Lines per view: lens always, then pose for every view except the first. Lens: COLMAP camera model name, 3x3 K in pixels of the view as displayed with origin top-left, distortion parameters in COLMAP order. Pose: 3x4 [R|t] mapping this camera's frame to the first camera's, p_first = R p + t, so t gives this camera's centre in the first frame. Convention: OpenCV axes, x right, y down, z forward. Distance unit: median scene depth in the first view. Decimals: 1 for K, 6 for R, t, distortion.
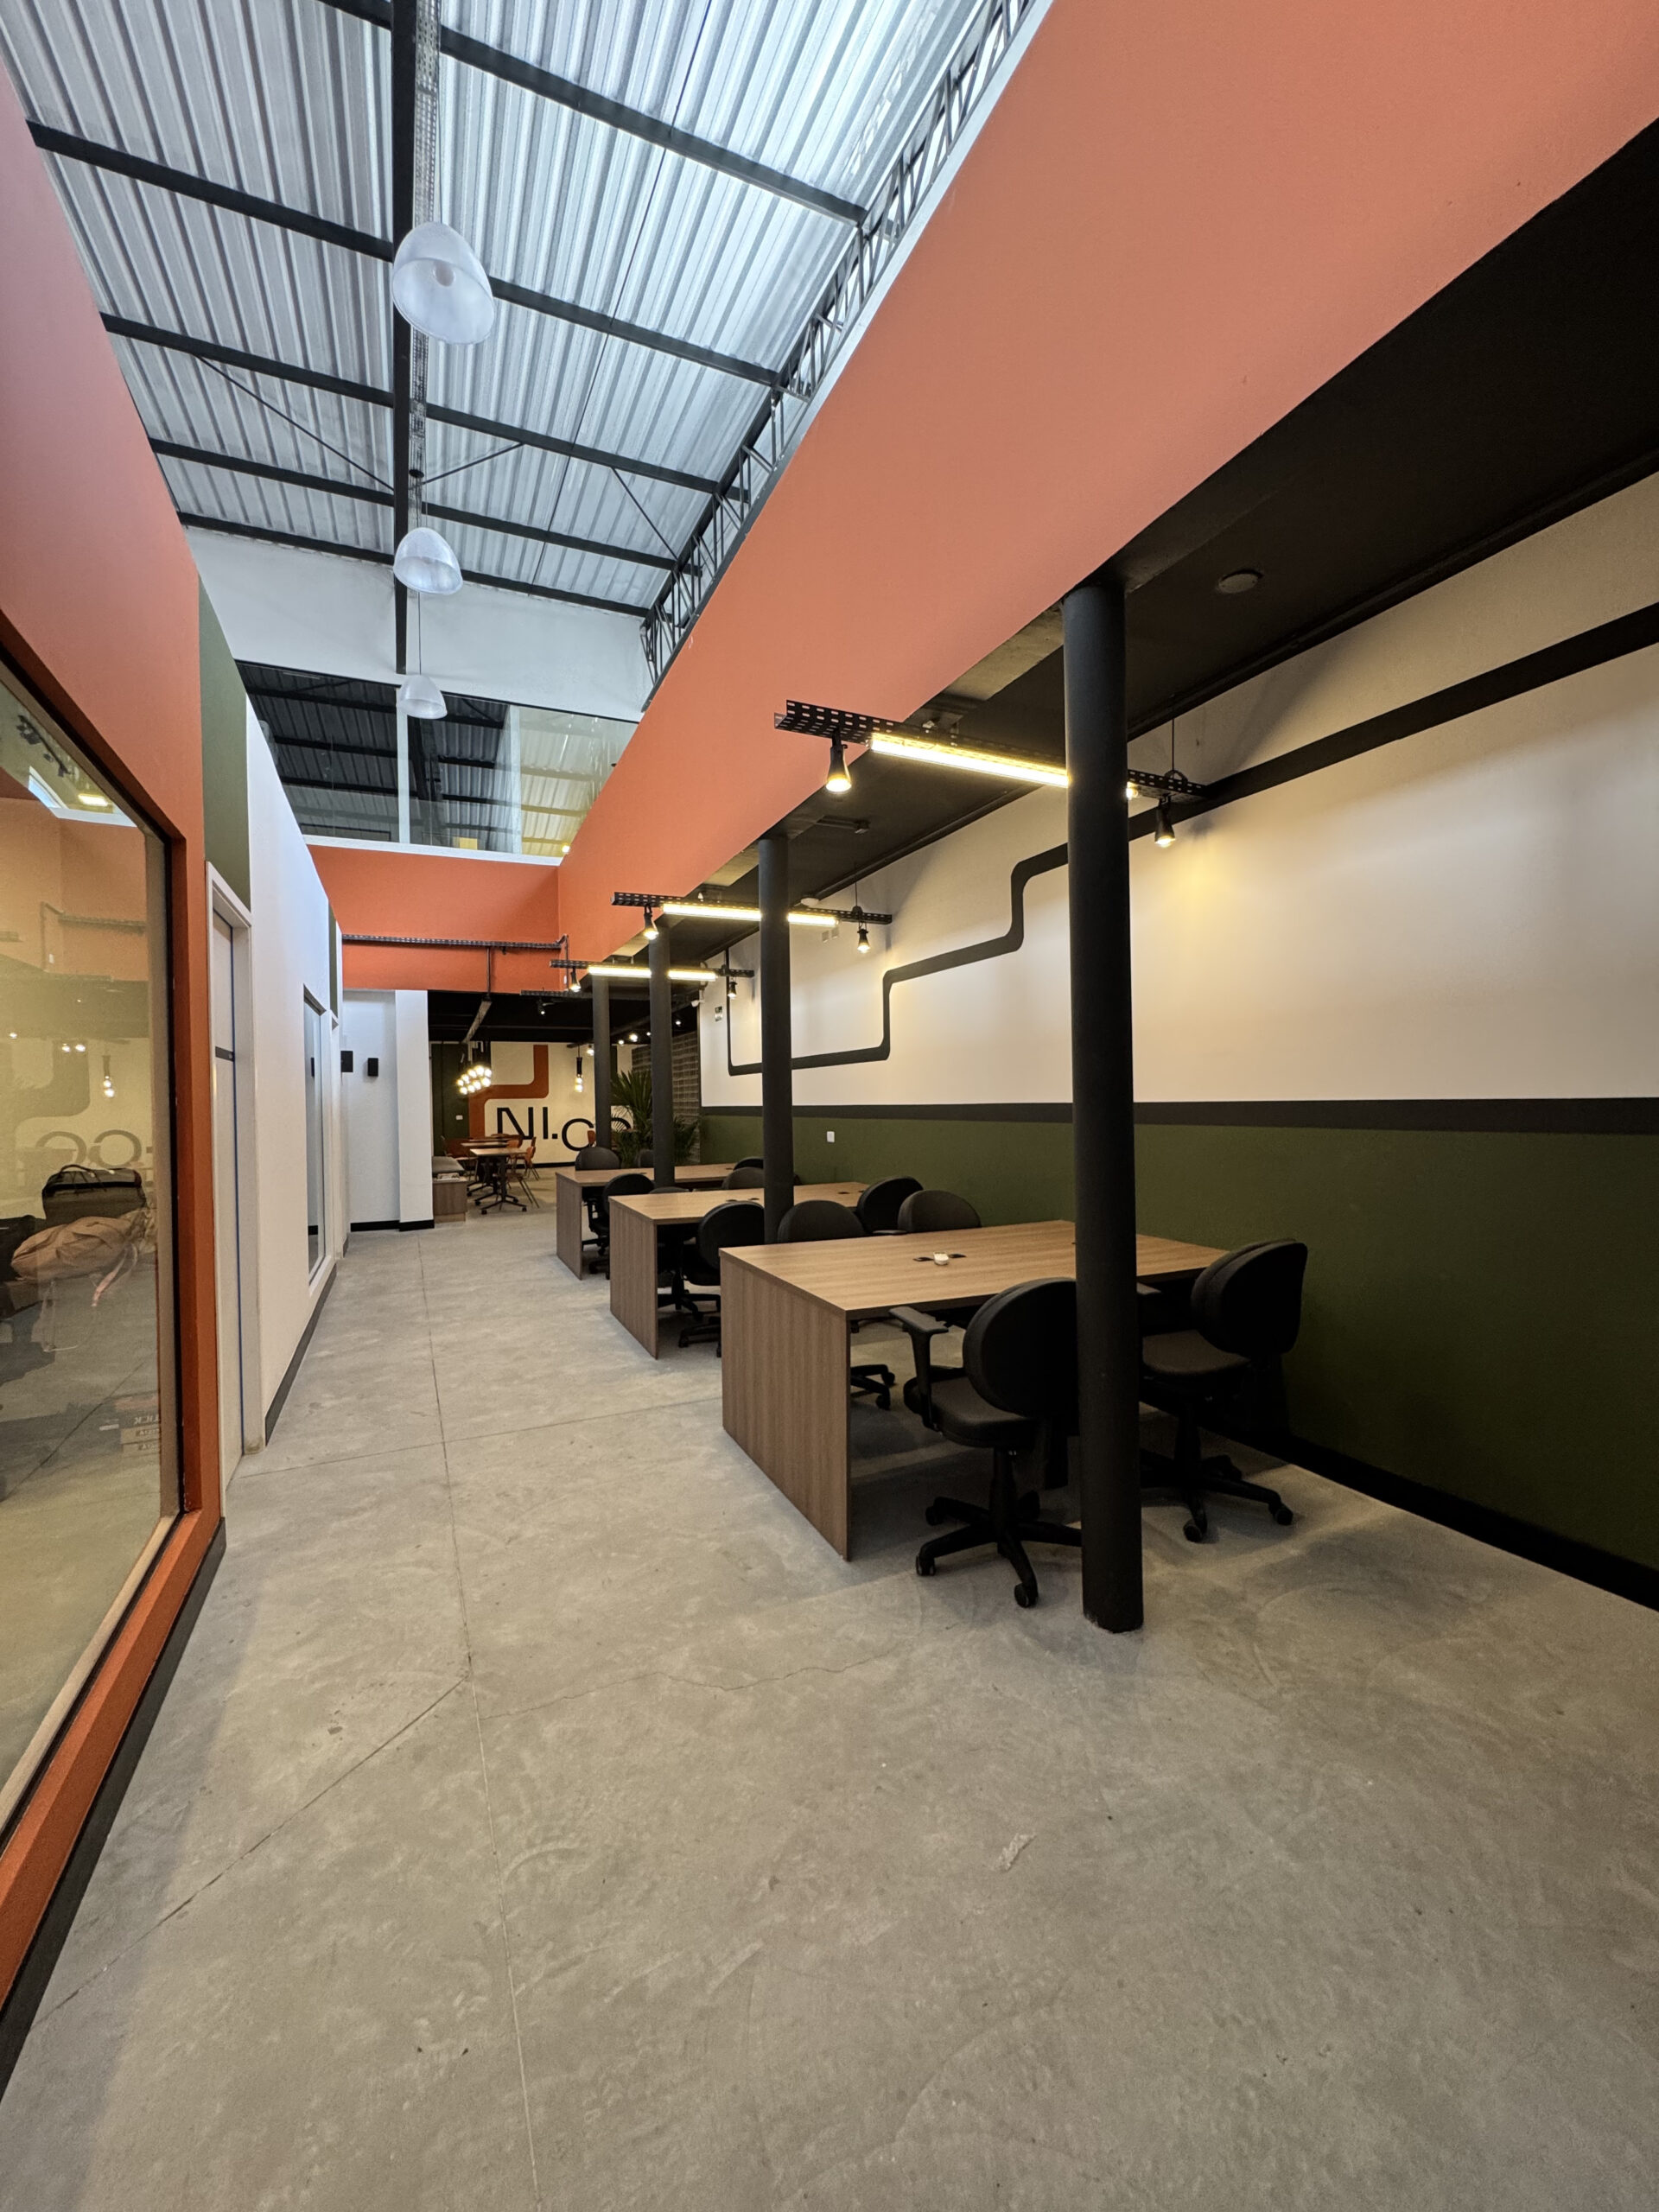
lens RADIAL K [[891.7, 0, 832.4], [0, 891.7, 1103.6], [0, 0, 1]] dist [-0.000779, 0.000013]
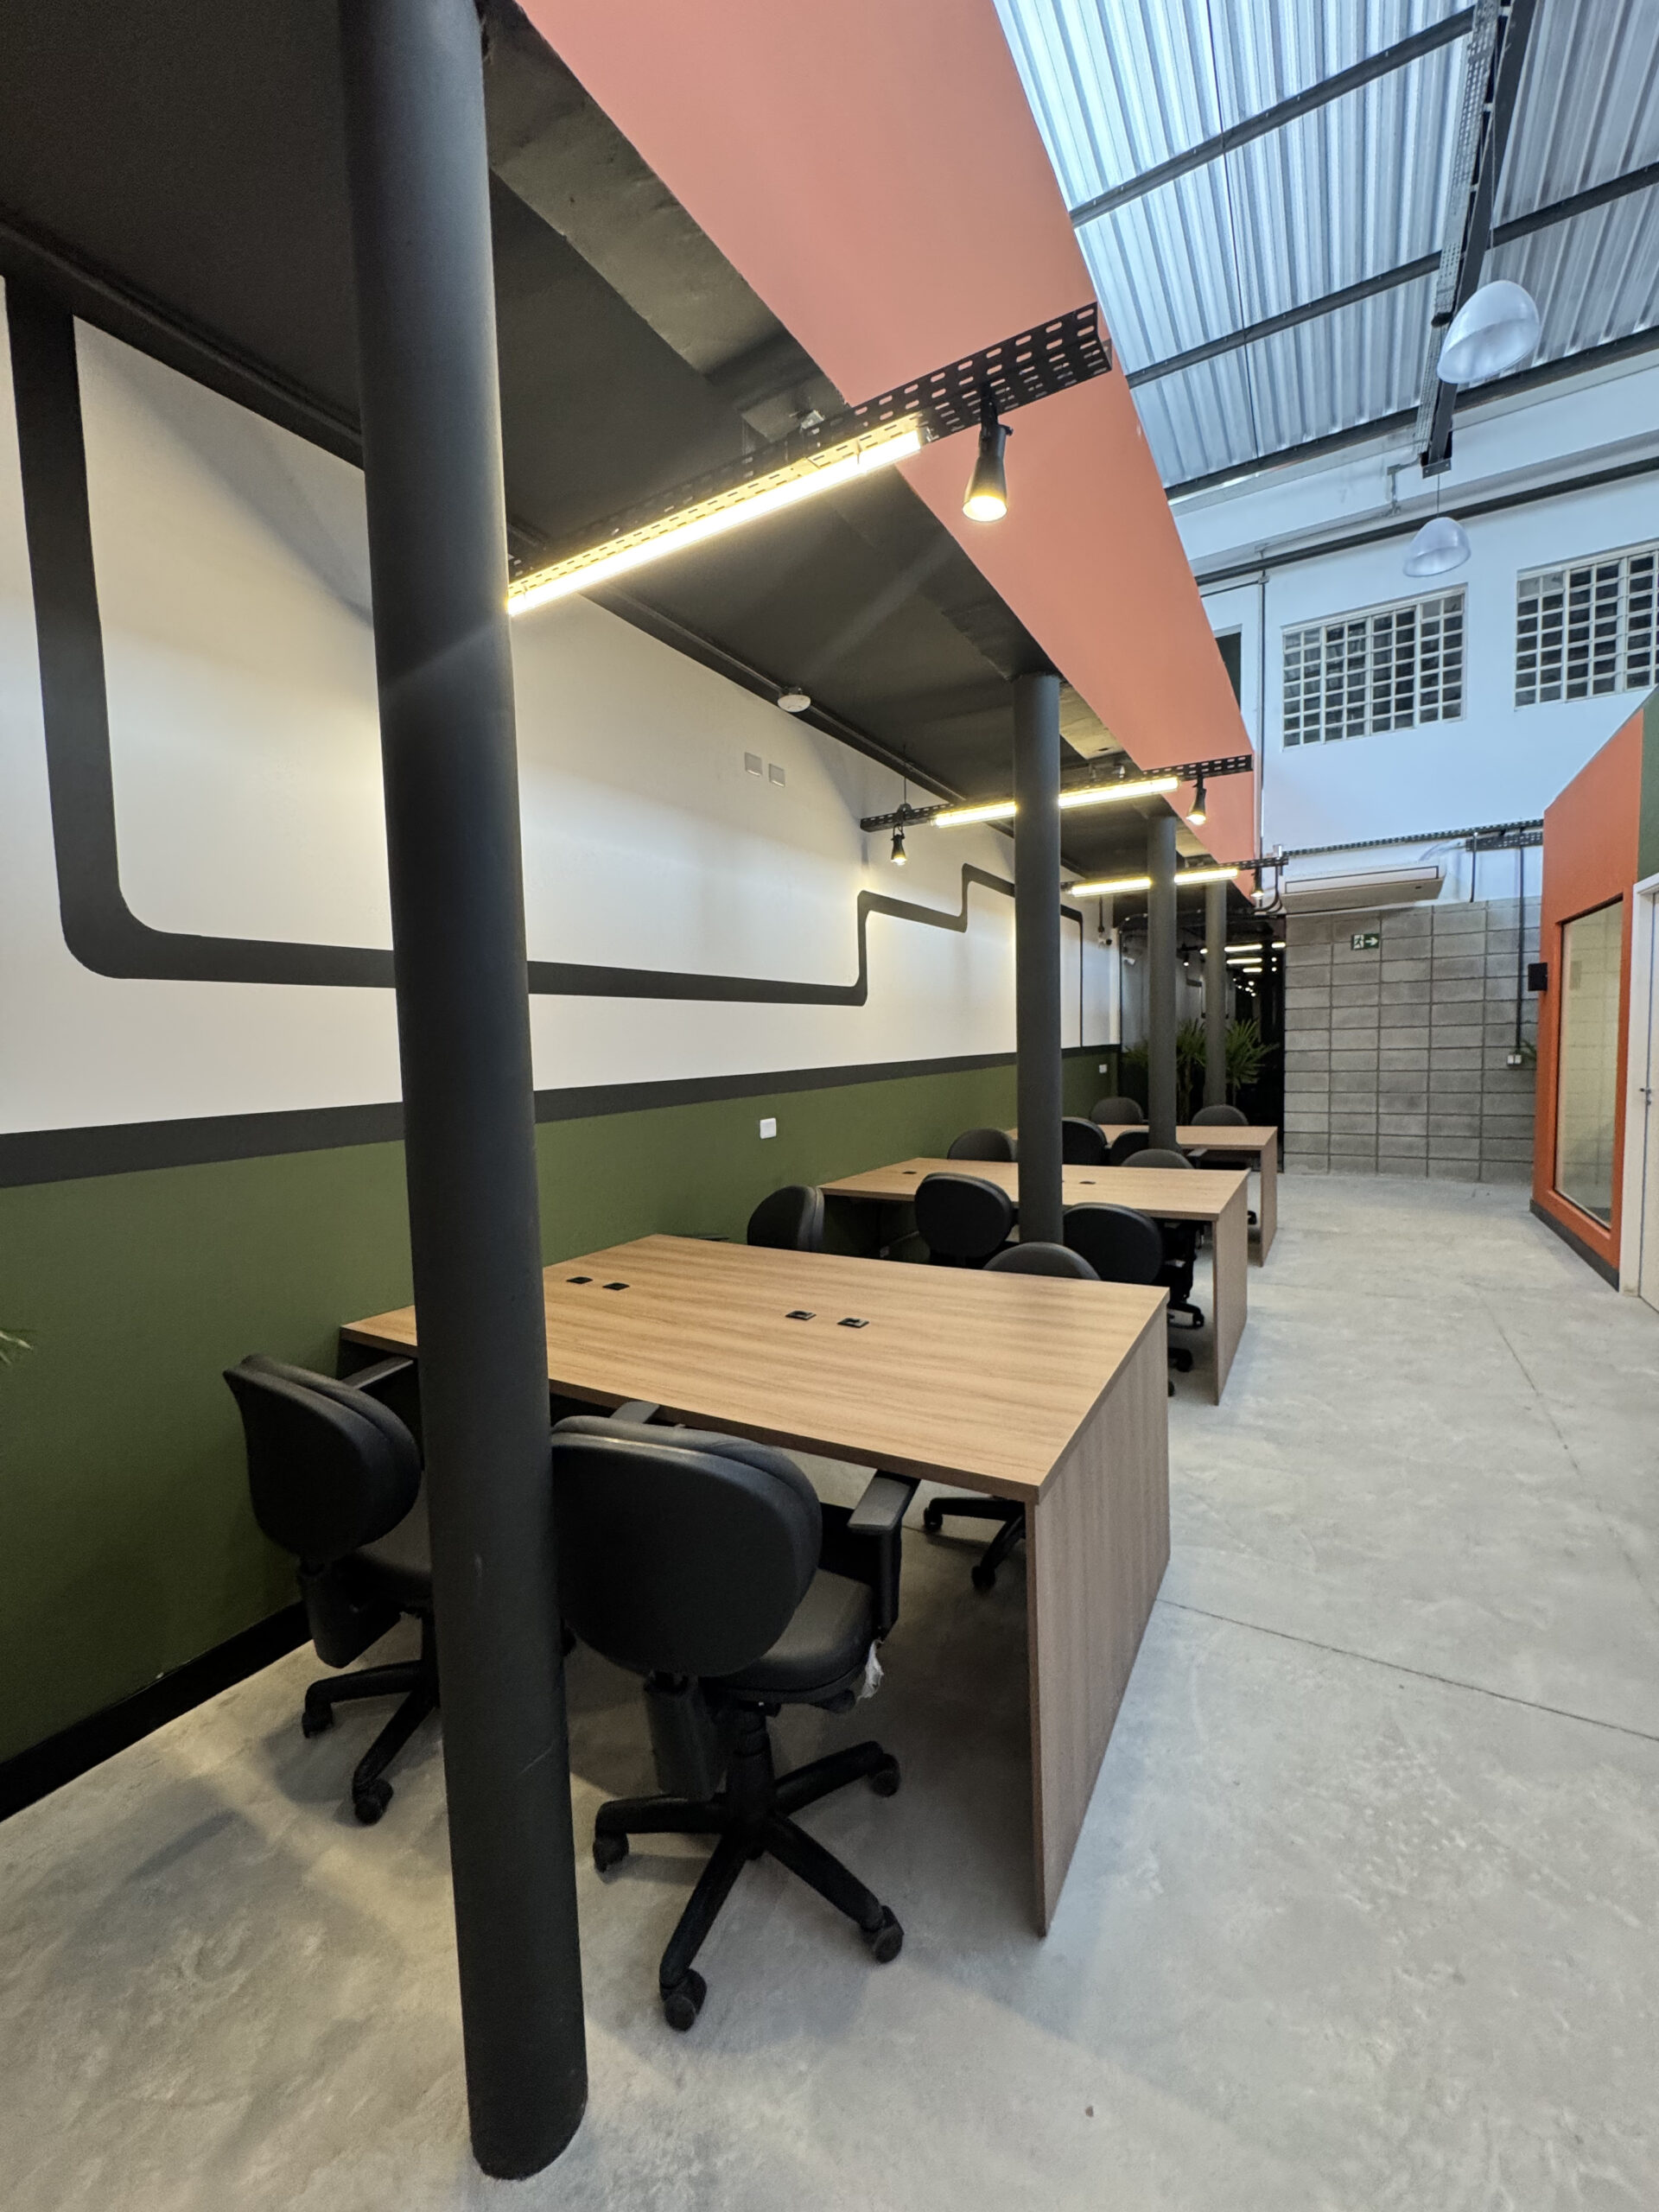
lens RADIAL K [[891.7, 0, 832.4], [0, 891.7, 1103.6], [0, 0, 1]] dist [-0.000779, 0.000013]
pose [[-0.575493, -0.023128, 0.817480, -0.752536], [0.042336, 0.997417, 0.058023, -0.014606], [-0.816710, 0.068000, -0.573028, 1.991412]]
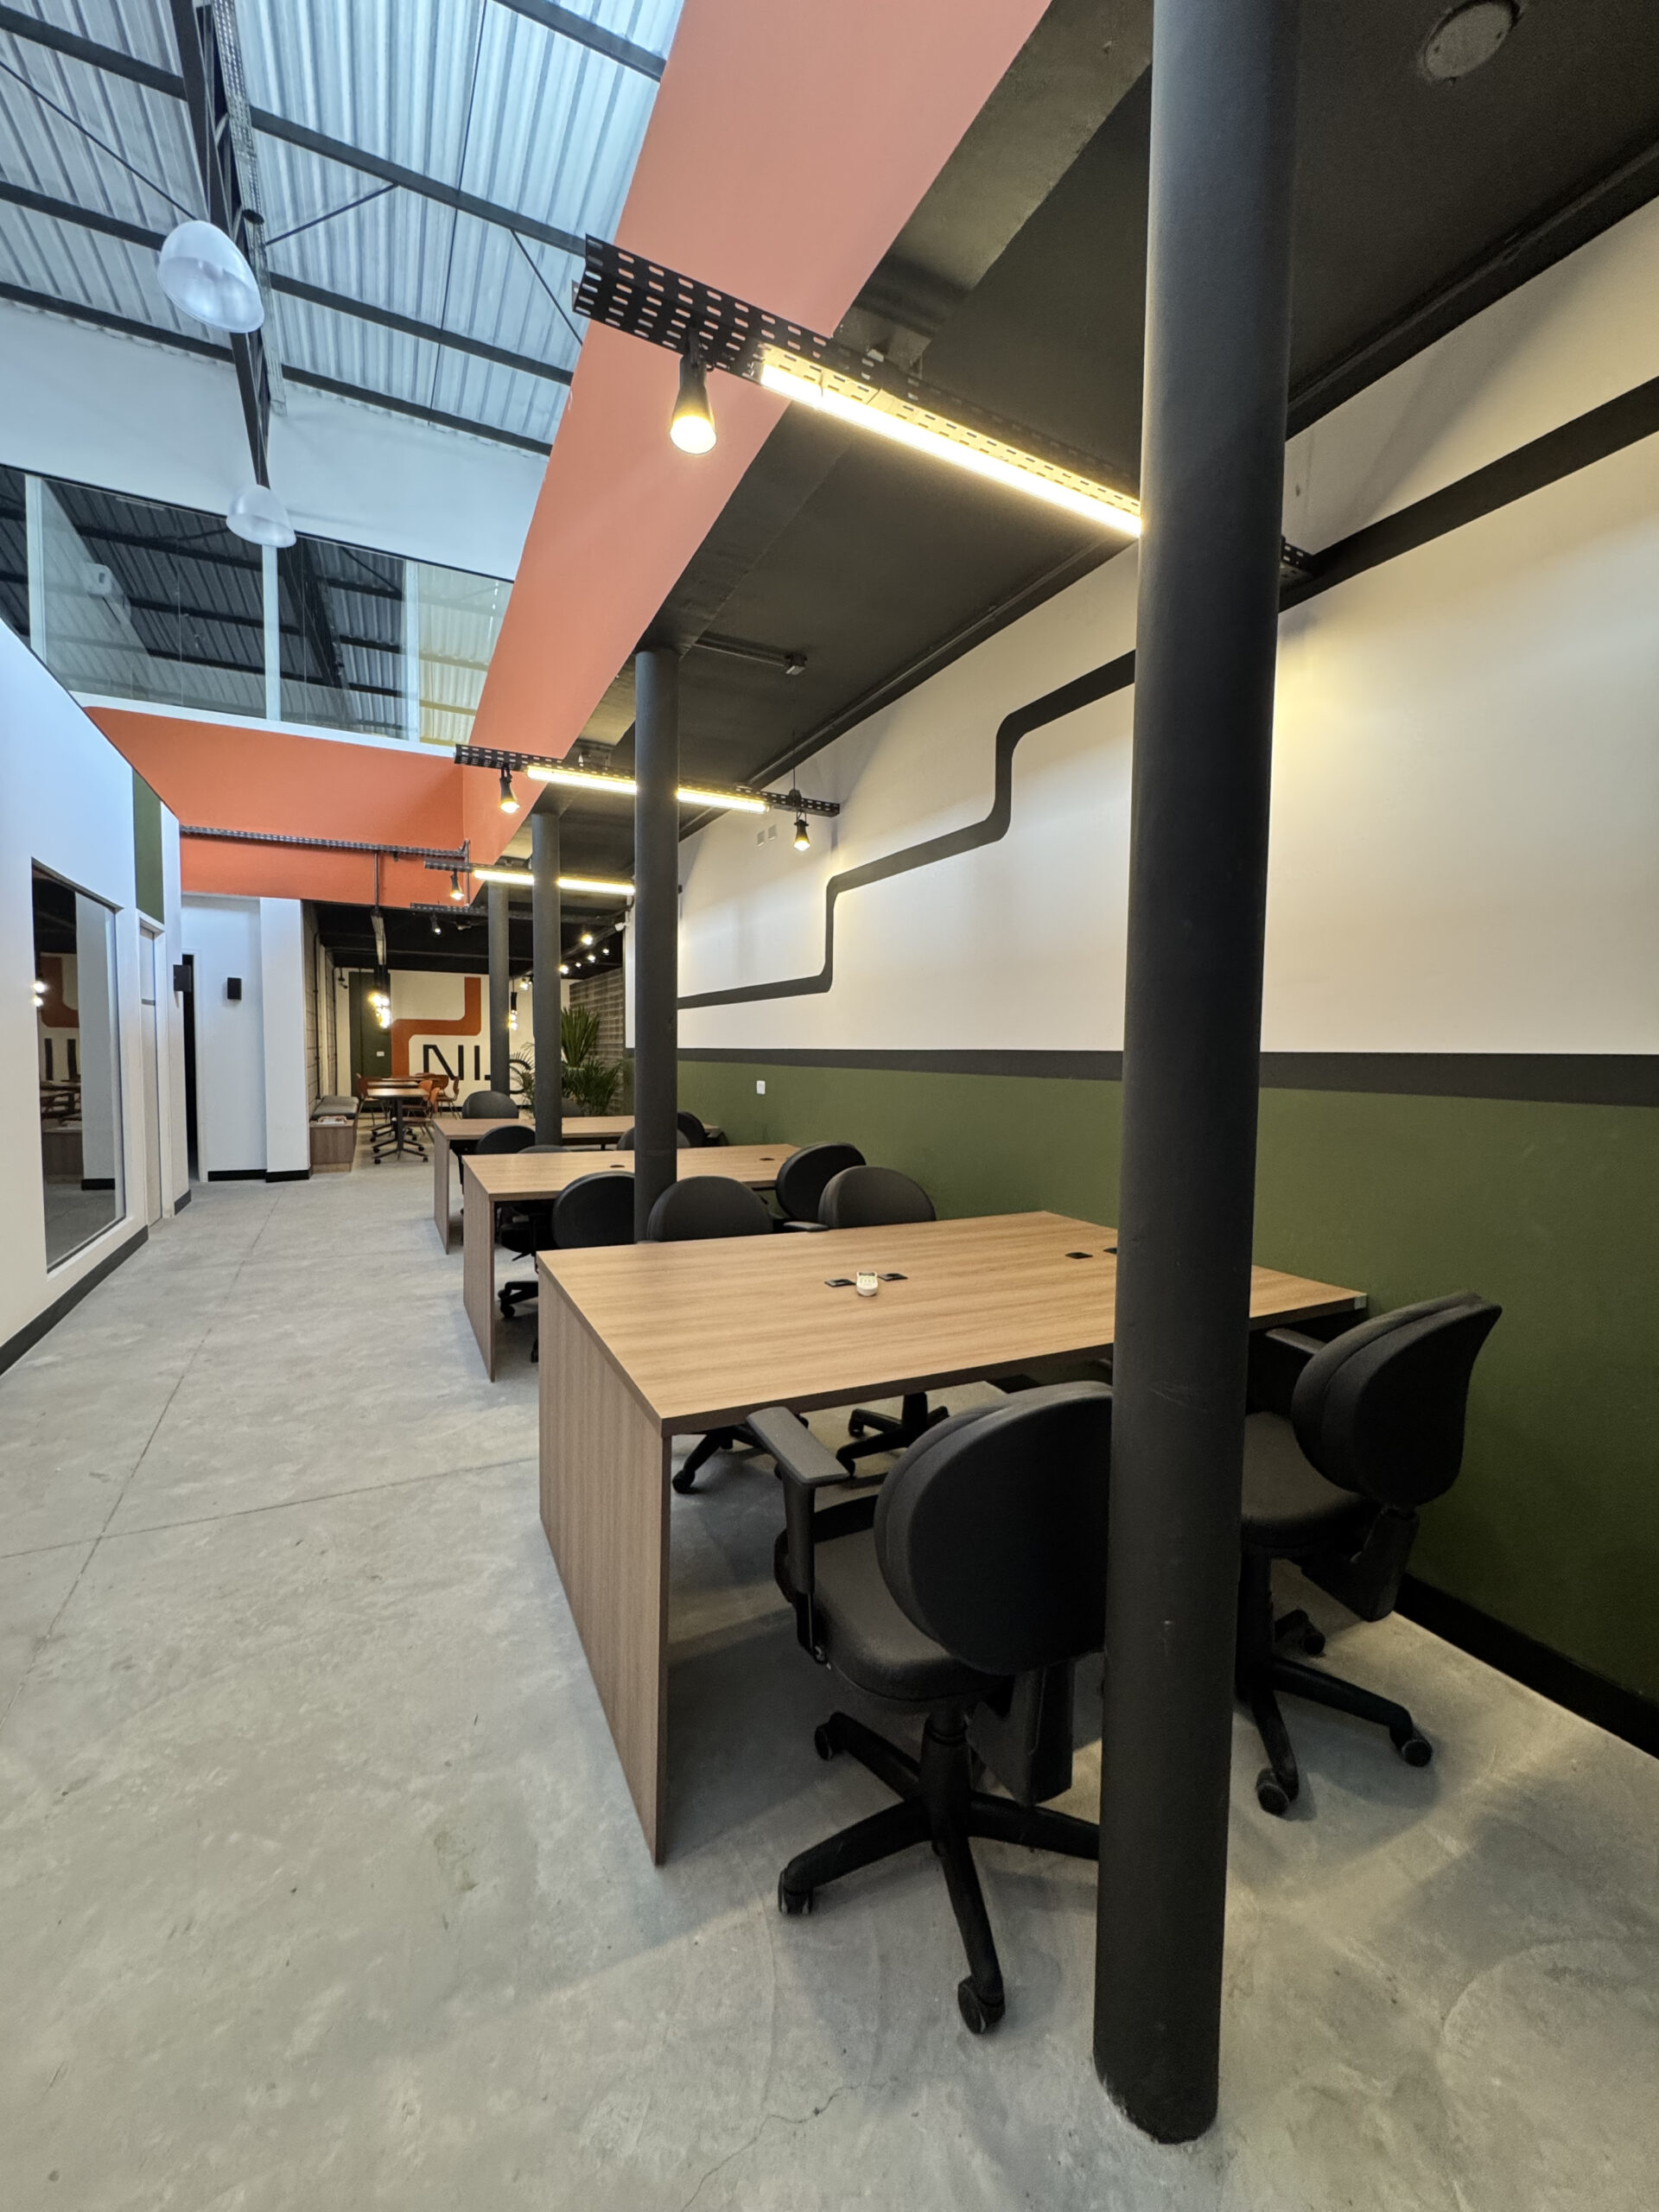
lens RADIAL K [[891.7, 0, 832.4], [0, 891.7, 1103.6], [0, 0, 1]] dist [-0.000779, 0.000013]
pose [[0.998917, 0.029664, 0.035856, 0.053694], [-0.031600, 0.998002, 0.054715, 0.008221], [-0.034161, -0.055789, 0.997858, 0.283268]]
